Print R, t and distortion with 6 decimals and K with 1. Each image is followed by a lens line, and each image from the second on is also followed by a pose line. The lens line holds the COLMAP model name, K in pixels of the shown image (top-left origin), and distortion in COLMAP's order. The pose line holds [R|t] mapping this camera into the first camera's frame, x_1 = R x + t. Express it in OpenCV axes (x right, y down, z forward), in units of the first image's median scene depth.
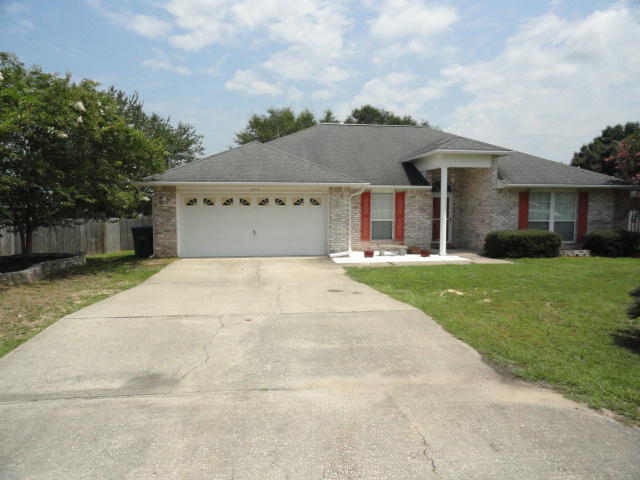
lens RADIAL K [[449.0, 0, 320.0], [0, 449.0, 240.0], [0, 0, 1]] dist [-0.004214, -0.004054]
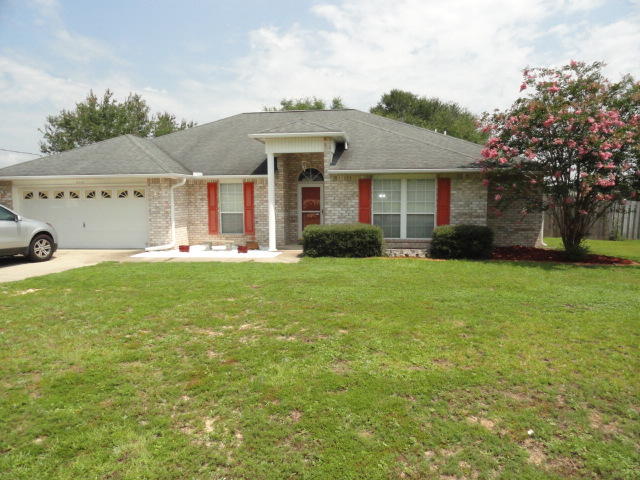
lens RADIAL K [[449.0, 0, 320.0], [0, 449.0, 240.0], [0, 0, 1]] dist [-0.004214, -0.004054]
pose [[0.963855, 0.015990, -0.265947, 0.610228], [-0.009844, 0.999653, 0.024426, -0.012291], [0.266246, -0.020925, 0.963678, 0.157757]]
